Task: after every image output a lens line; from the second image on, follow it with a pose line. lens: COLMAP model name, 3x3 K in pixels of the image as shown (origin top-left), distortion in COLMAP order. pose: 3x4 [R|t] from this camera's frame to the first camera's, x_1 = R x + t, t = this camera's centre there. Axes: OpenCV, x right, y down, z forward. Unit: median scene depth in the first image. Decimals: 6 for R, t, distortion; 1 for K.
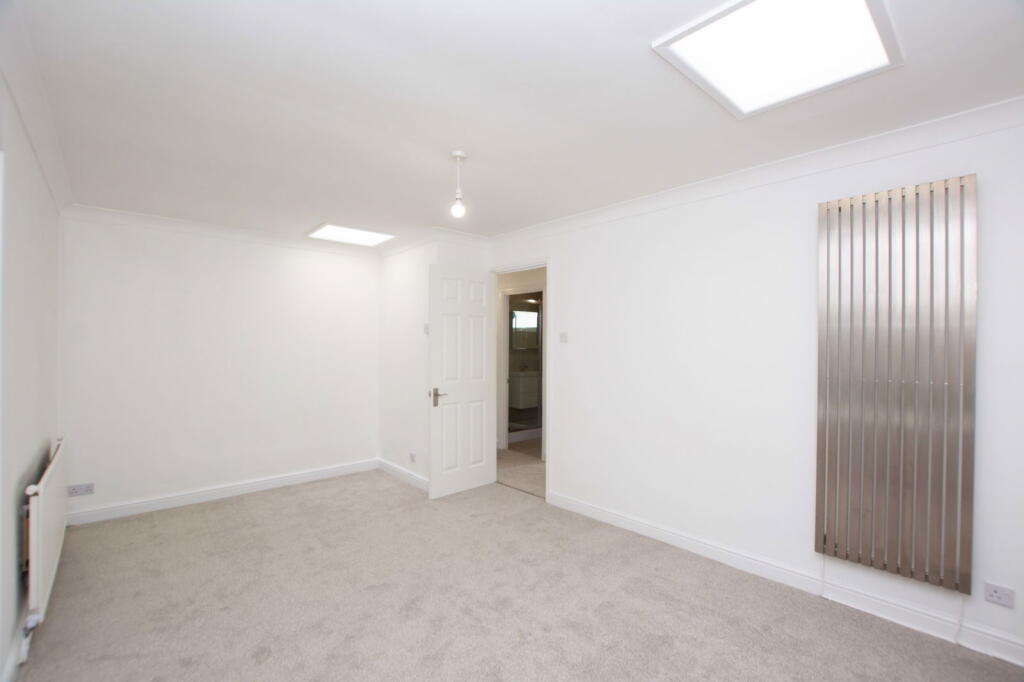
lens RADIAL K [[451.3, 0, 515.6], [0, 451.3, 344.8], [0, 0, 1]] dist [-0.029189, -0.000016]
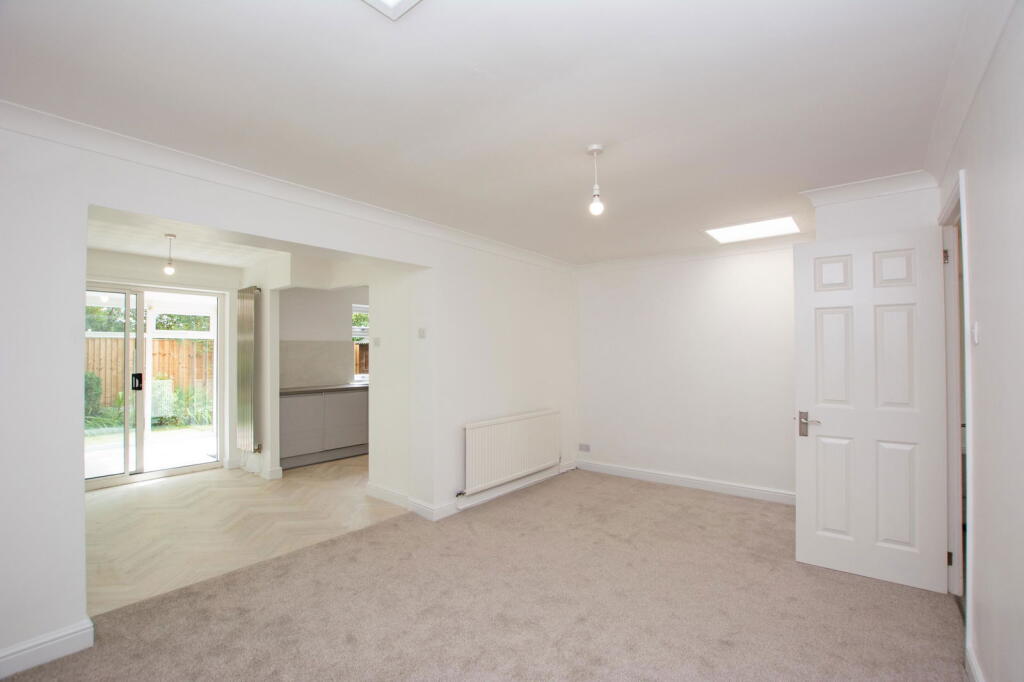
lens RADIAL K [[451.3, 0, 515.6], [0, 451.3, 344.8], [0, 0, 1]] dist [-0.029189, -0.000016]
pose [[0.158544, -0.023271, -0.987078, 0.468094], [0.003494, 0.999729, -0.023008, 0.002880], [0.987346, 0.000199, 0.158583, 0.425718]]
